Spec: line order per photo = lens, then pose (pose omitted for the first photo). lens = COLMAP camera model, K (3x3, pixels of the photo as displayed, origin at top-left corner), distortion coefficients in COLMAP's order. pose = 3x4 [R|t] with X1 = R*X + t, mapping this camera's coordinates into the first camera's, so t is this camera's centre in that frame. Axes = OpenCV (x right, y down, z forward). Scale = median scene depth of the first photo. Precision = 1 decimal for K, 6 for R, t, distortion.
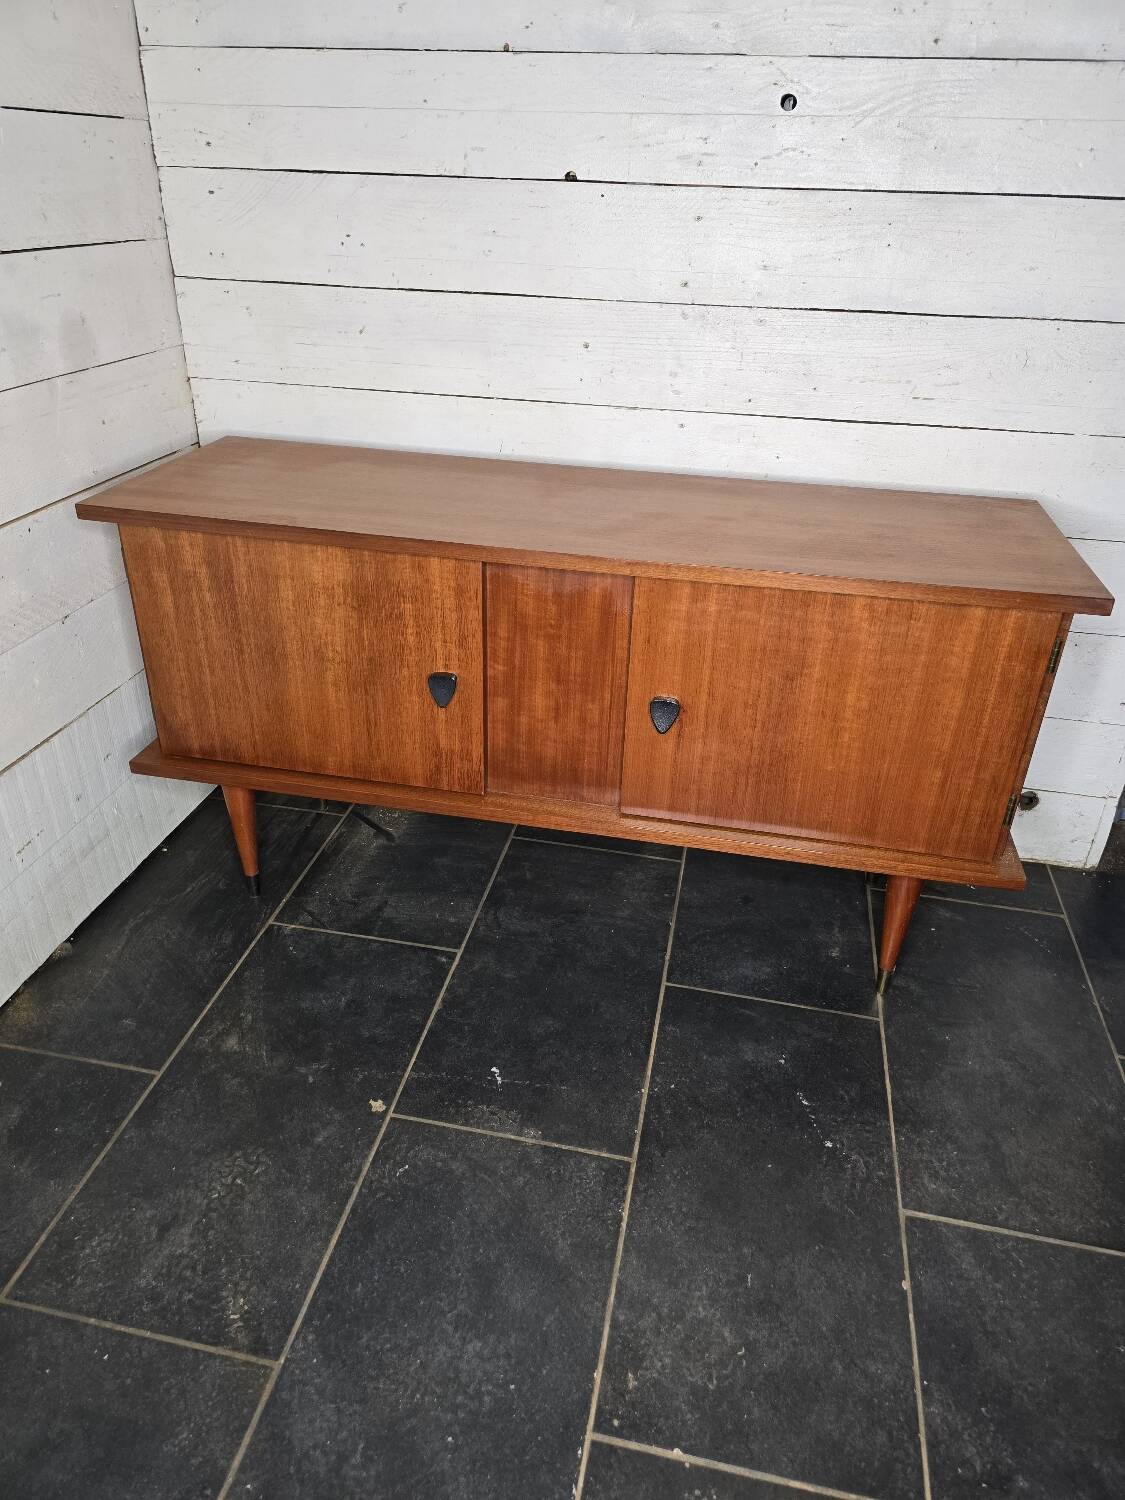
lens RADIAL K [[1023.3, 0, 566.9], [0, 1023.3, 728.7], [0, 0, 1]] dist [0.051824, -0.056479]
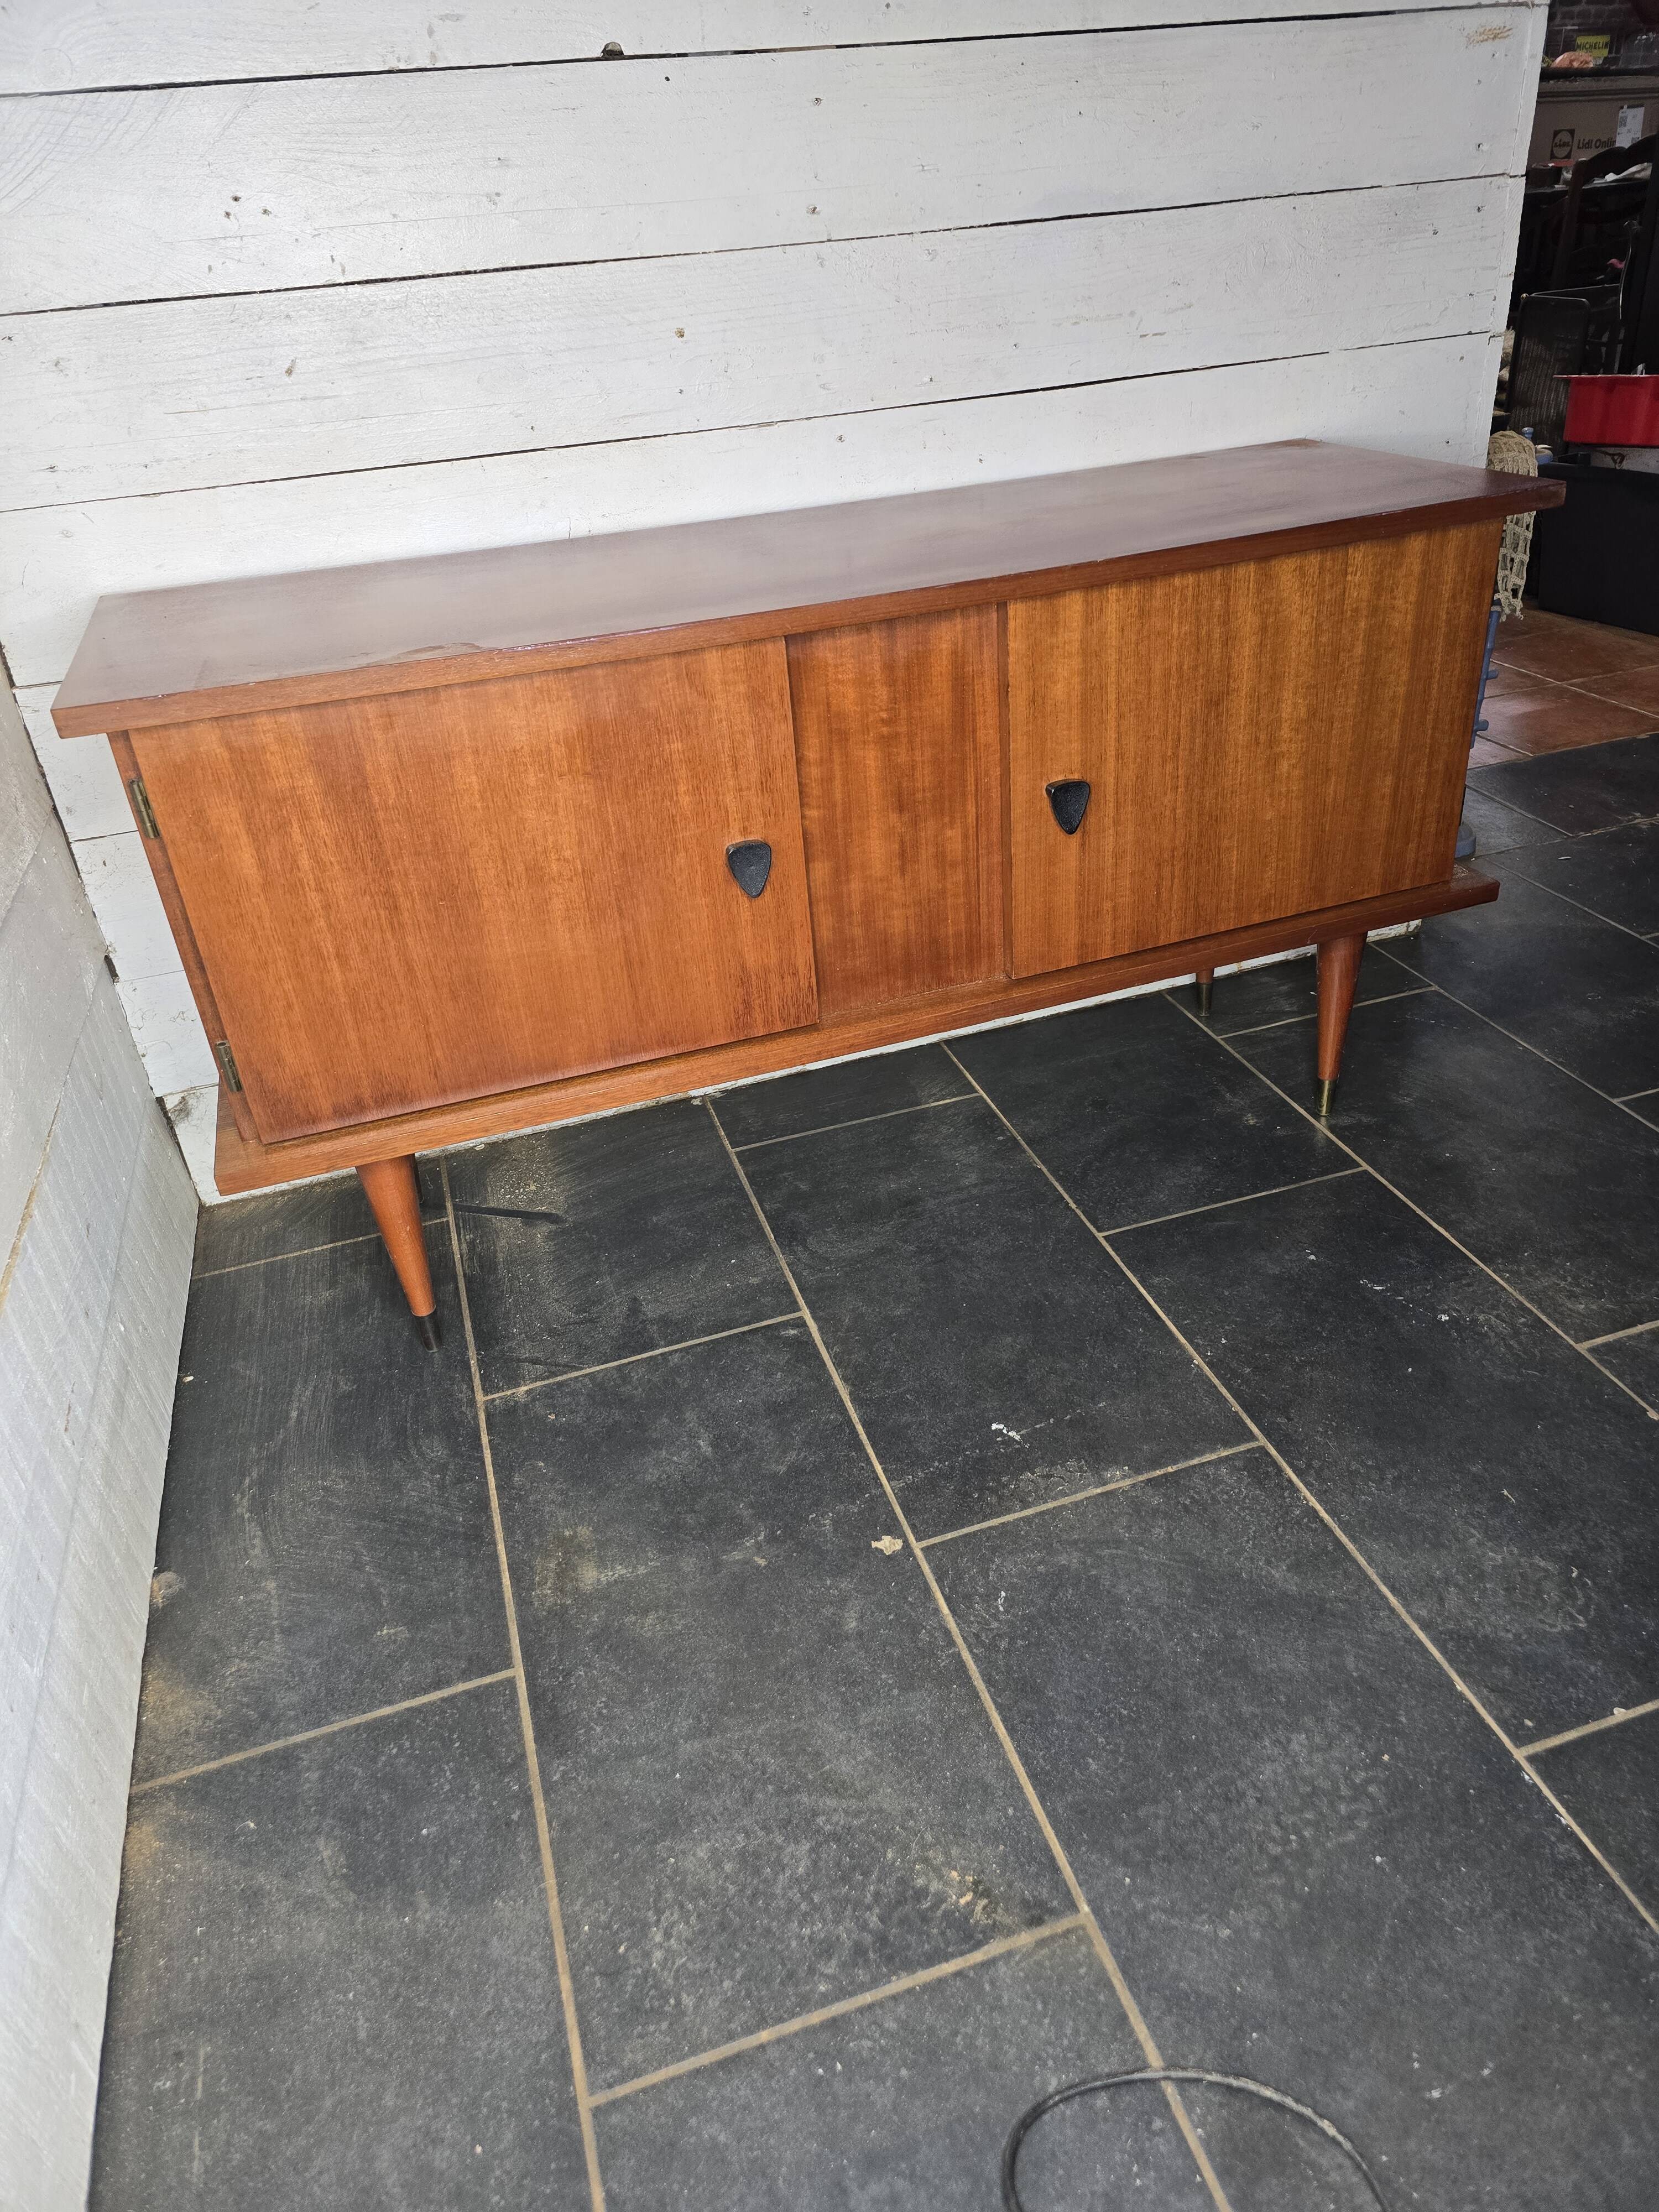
lens RADIAL K [[1509.0, 0, 854.1], [0, 1509.0, 1080.3], [0, 0, 1]] dist [0.051824, -0.056479]
pose [[0.866926, -0.324452, 0.378379, -0.461340], [0.318097, 0.944579, 0.081146, 0.019644], [-0.383737, 0.050013, 0.922087, 0.149419]]
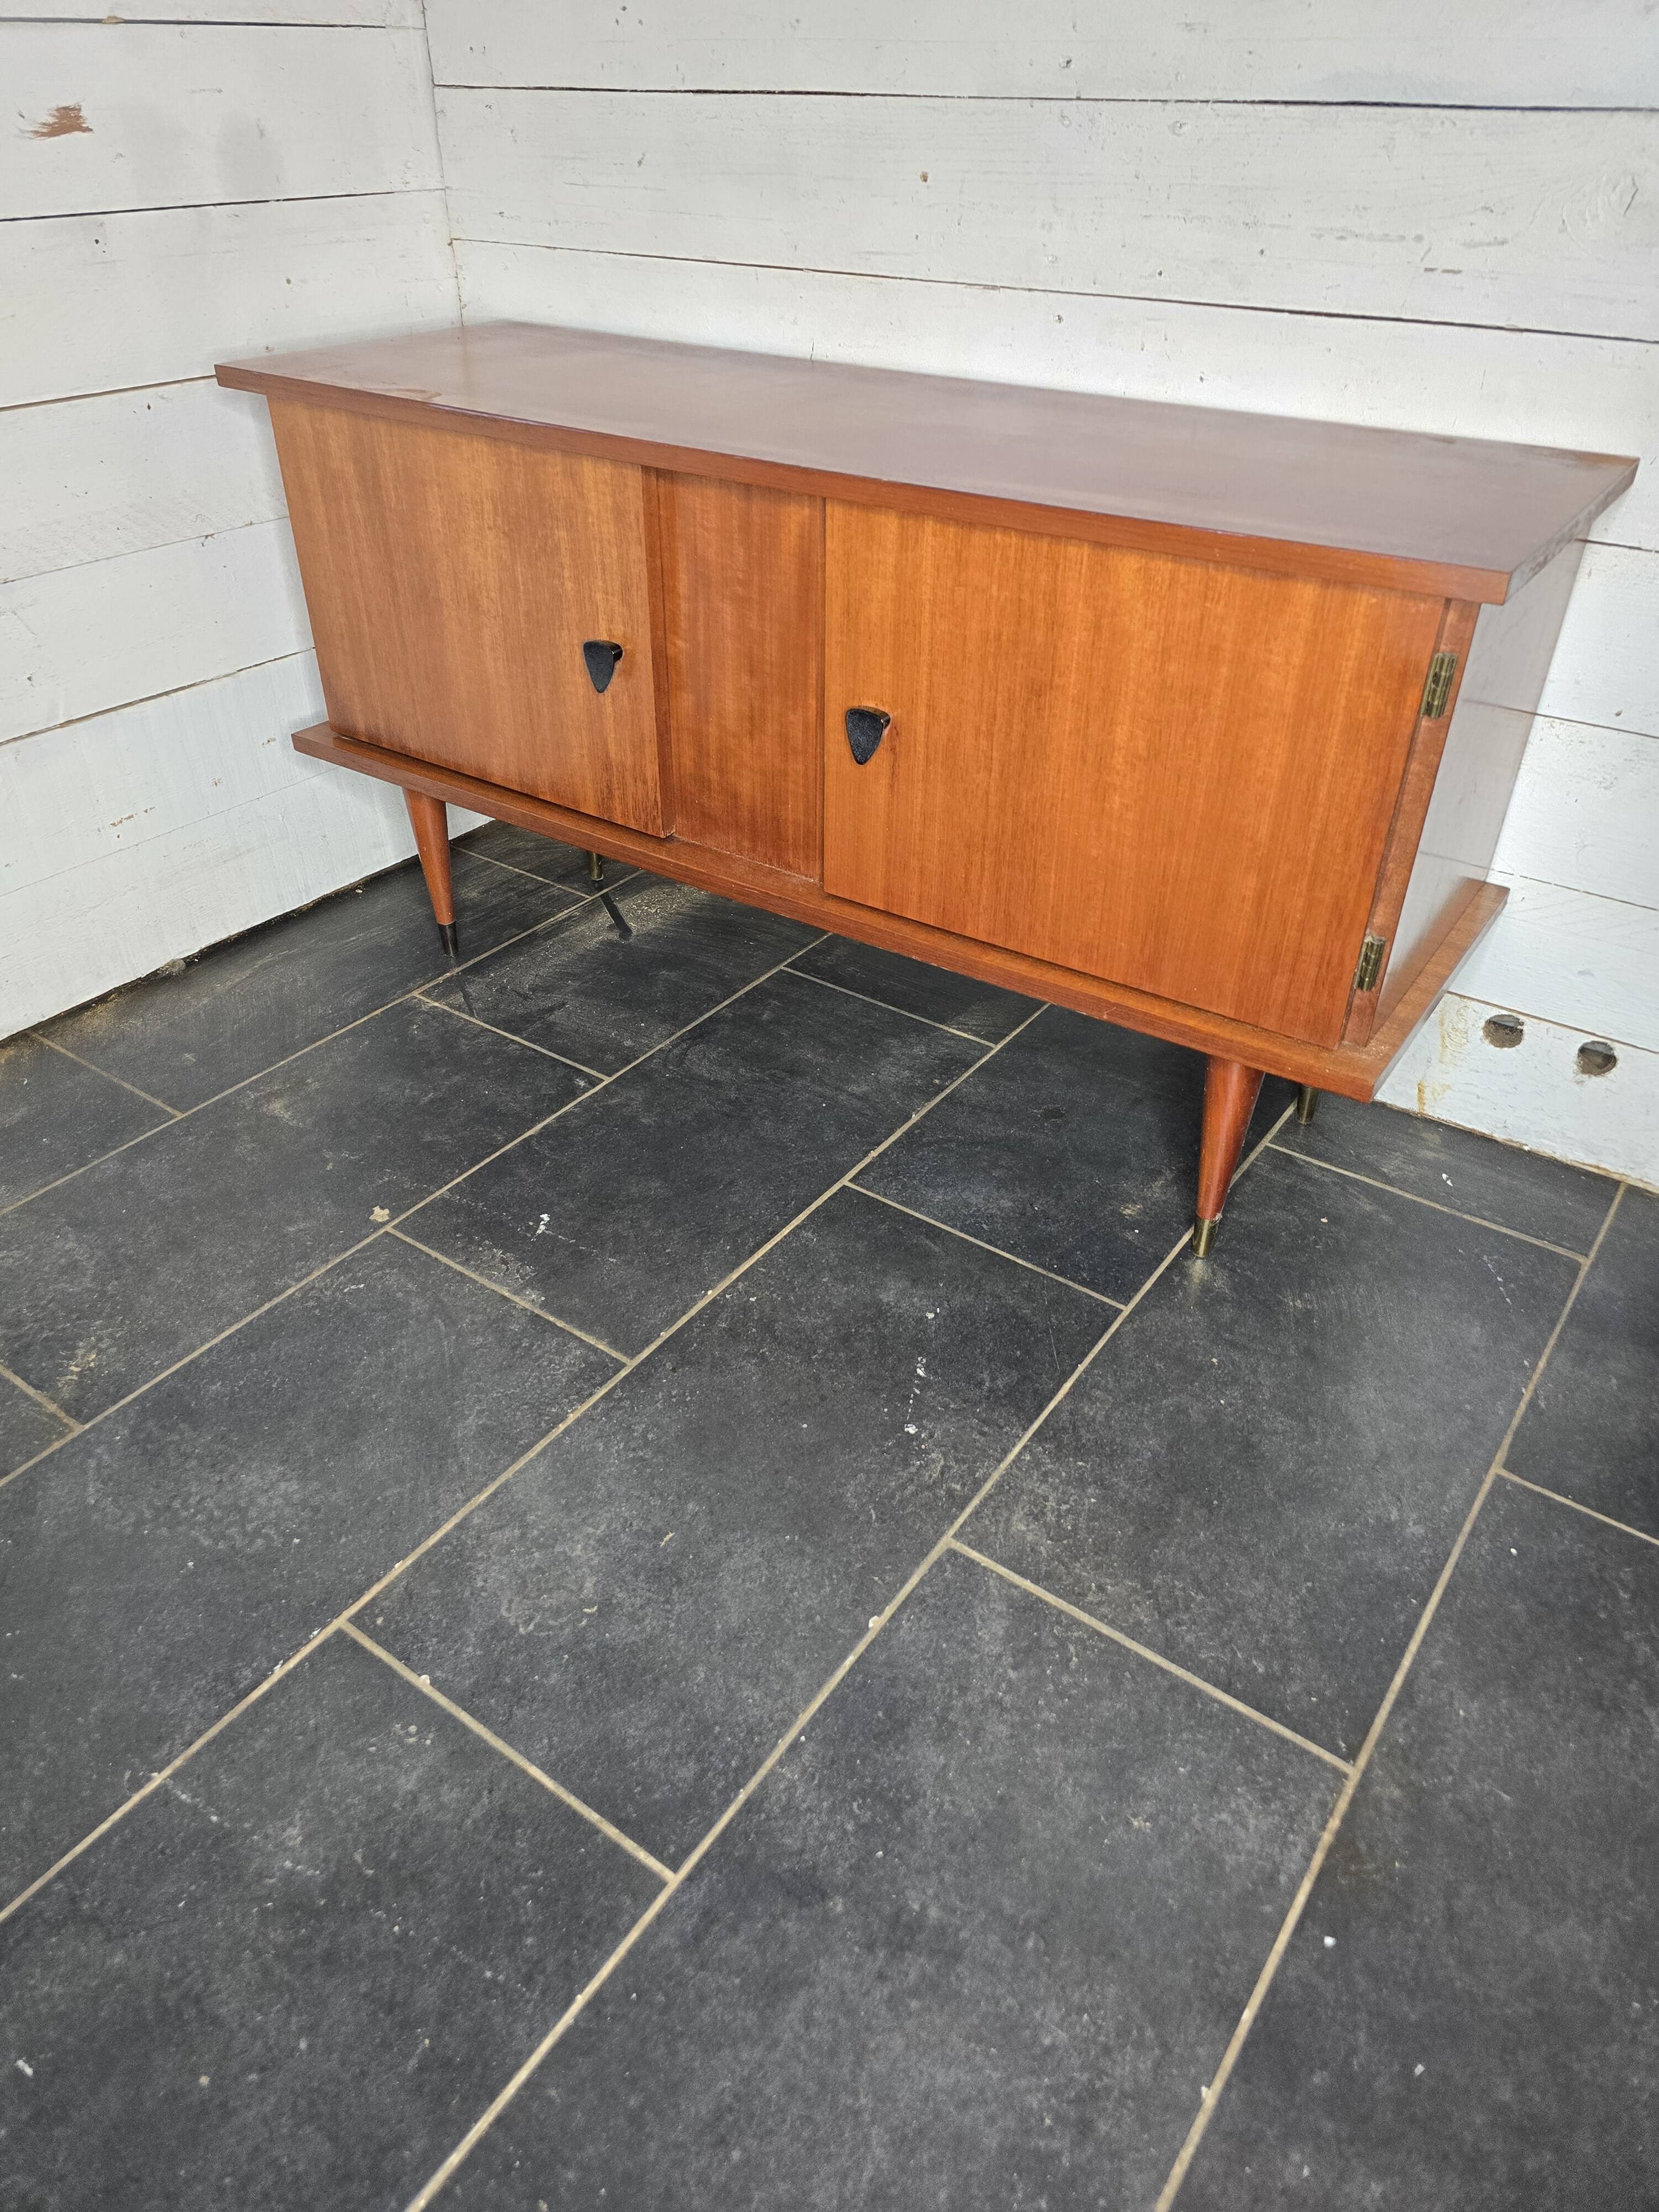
lens RADIAL K [[1509.0, 0, 822.8], [0, 1509.0, 1093.4], [0, 0, 1]] dist [0.051824, -0.056479]
pose [[0.910417, 0.213590, -0.354289, 0.490174], [-0.180125, 0.975629, 0.125310, 0.082419], [0.372419, -0.050268, 0.926702, 0.097471]]
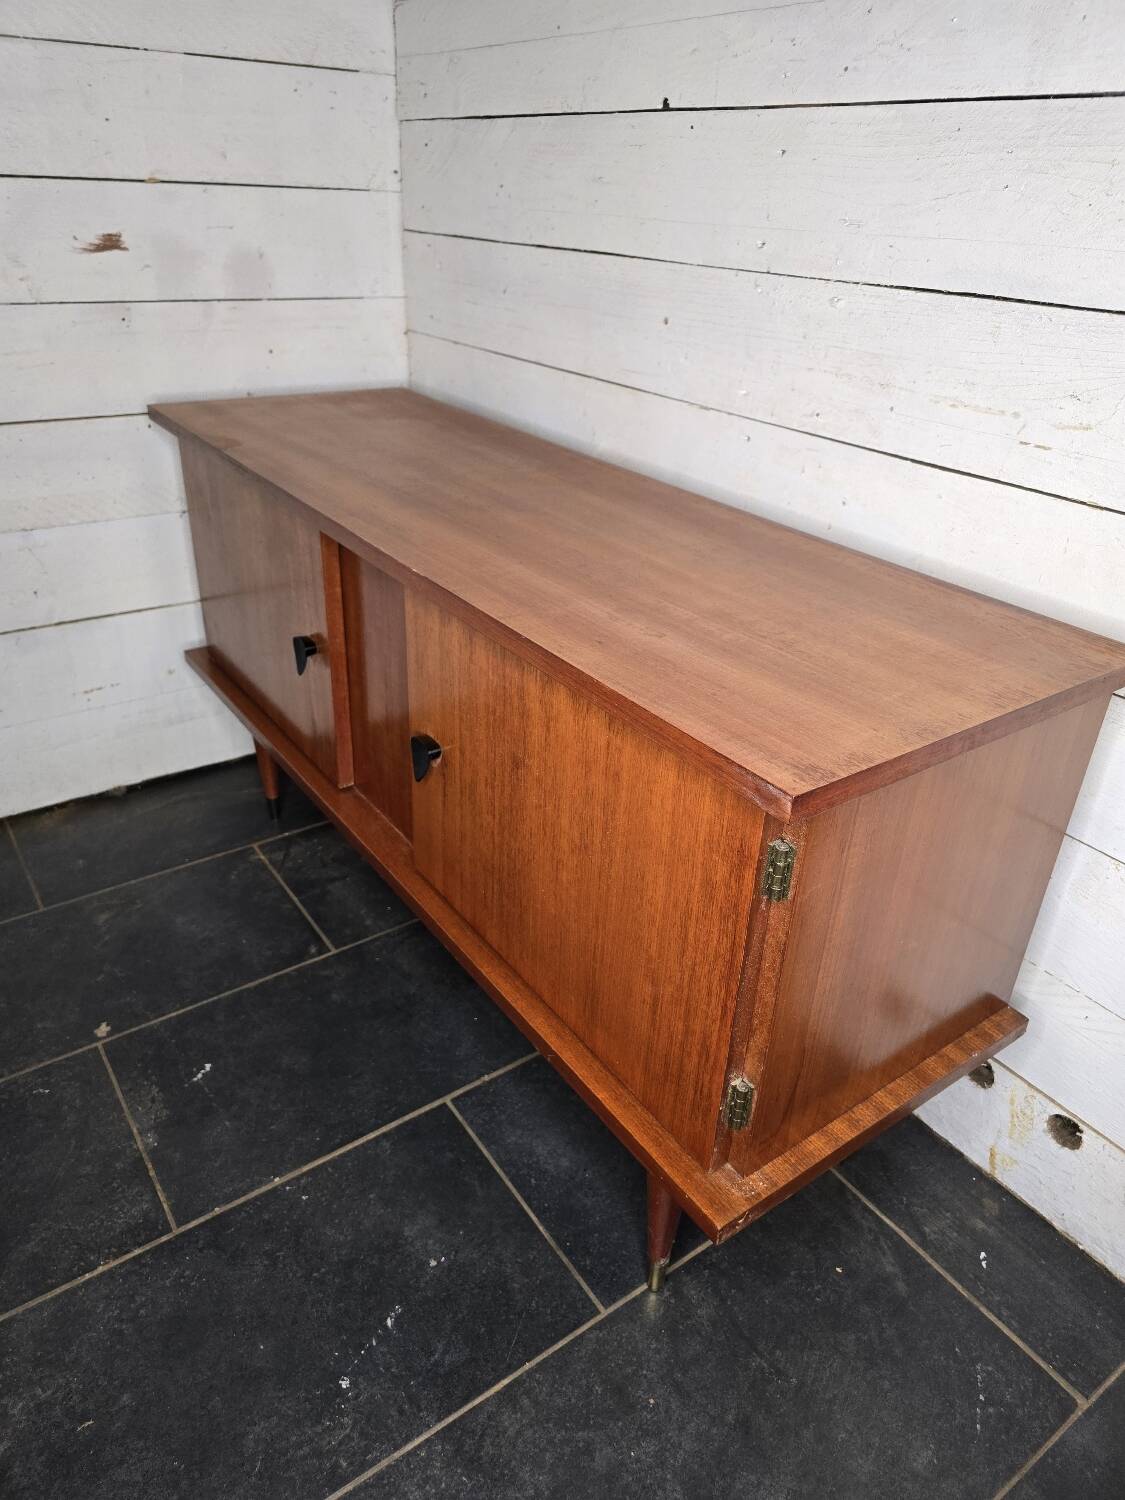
lens RADIAL K [[1023.3, 0, 557.8], [0, 1023.3, 733.4], [0, 0, 1]] dist [0.051824, -0.056479]
pose [[0.723469, 0.324255, -0.609467, 0.647764], [-0.347131, 0.933971, 0.084839, -0.135580], [0.596735, 0.150187, 0.788259, 0.441336]]
